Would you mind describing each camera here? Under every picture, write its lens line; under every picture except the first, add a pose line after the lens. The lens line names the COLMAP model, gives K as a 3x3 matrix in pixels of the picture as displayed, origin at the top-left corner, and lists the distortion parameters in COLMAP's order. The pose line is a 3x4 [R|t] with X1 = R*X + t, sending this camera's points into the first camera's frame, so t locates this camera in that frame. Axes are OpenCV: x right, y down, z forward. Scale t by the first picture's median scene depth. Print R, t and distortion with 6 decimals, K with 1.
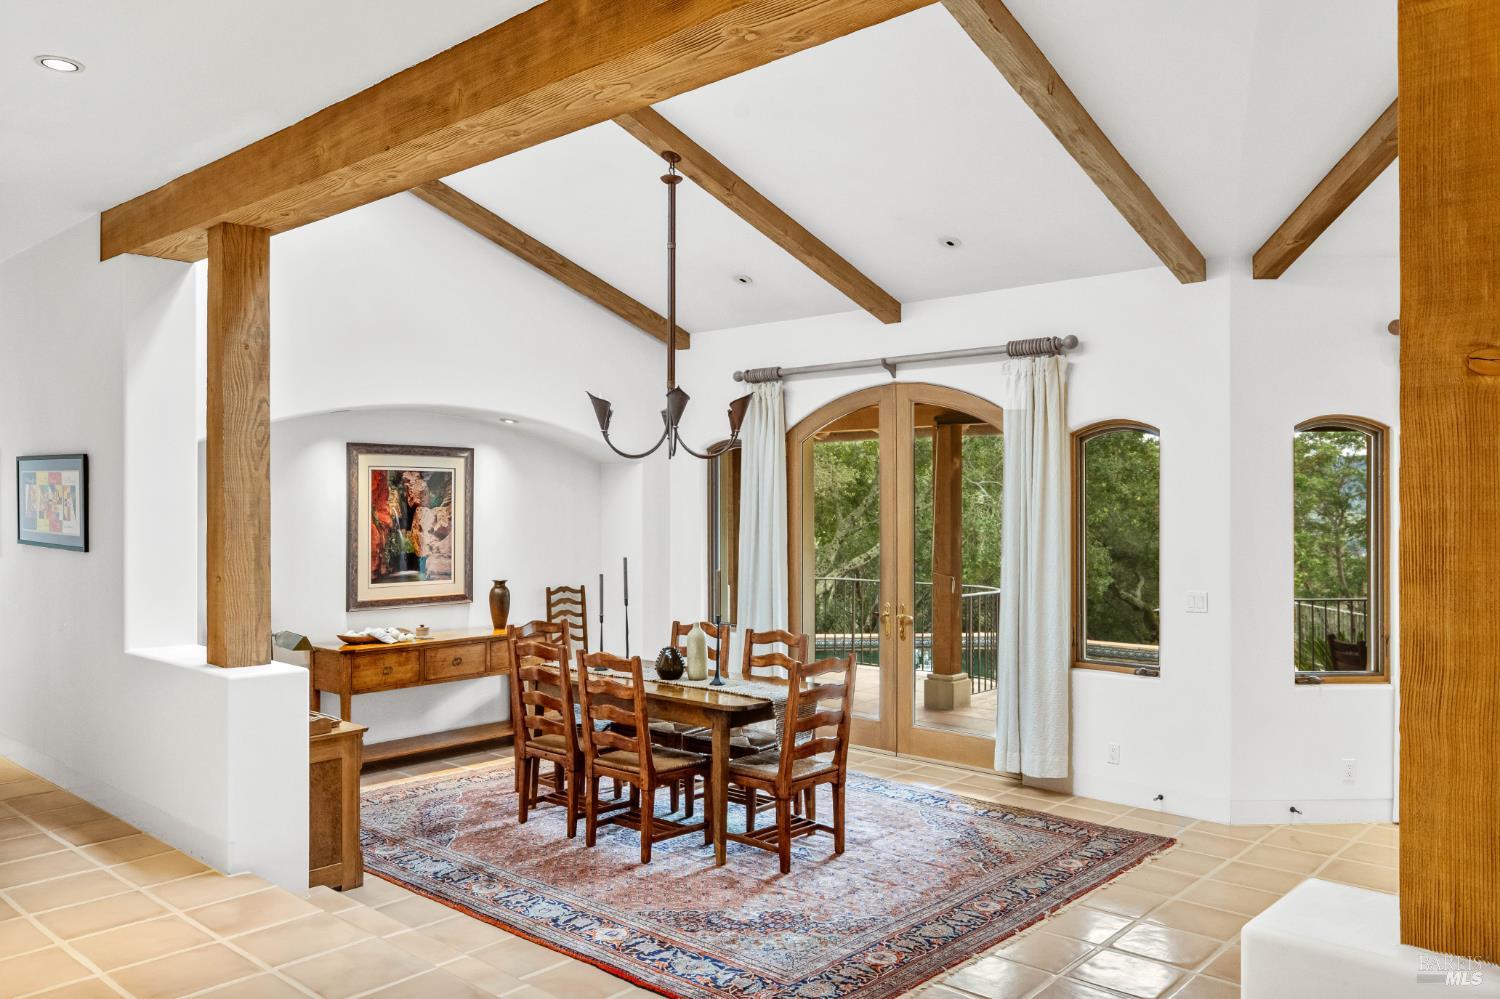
lens RADIAL K [[1111.5, 0, 750.0], [0, 1111.5, 499.5], [0, 0, 1]] dist [-0.001145, -0.000255]
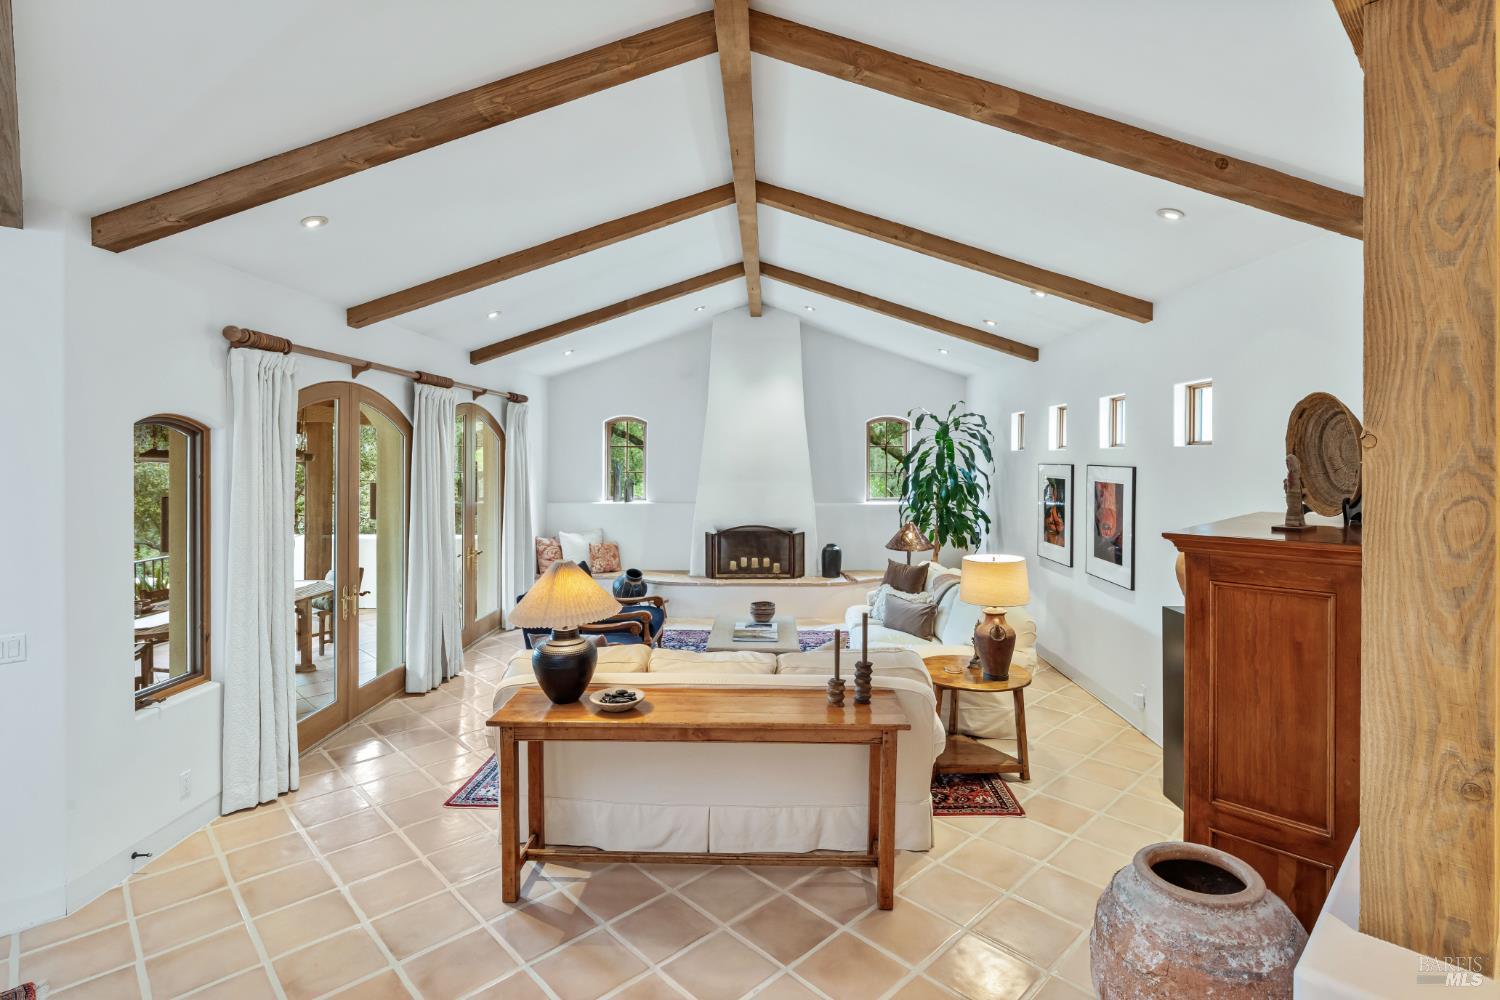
lens RADIAL K [[734.9, 0, 752.1], [0, 734.9, 459.8], [0, 0, 1]] dist [-0.001134, -0.000617]
pose [[0.054551, -0.006125, 0.998492, -0.069940], [-0.012027, 0.999905, 0.006790, -0.047957], [-0.998439, -0.012379, 0.054472, 0.477638]]
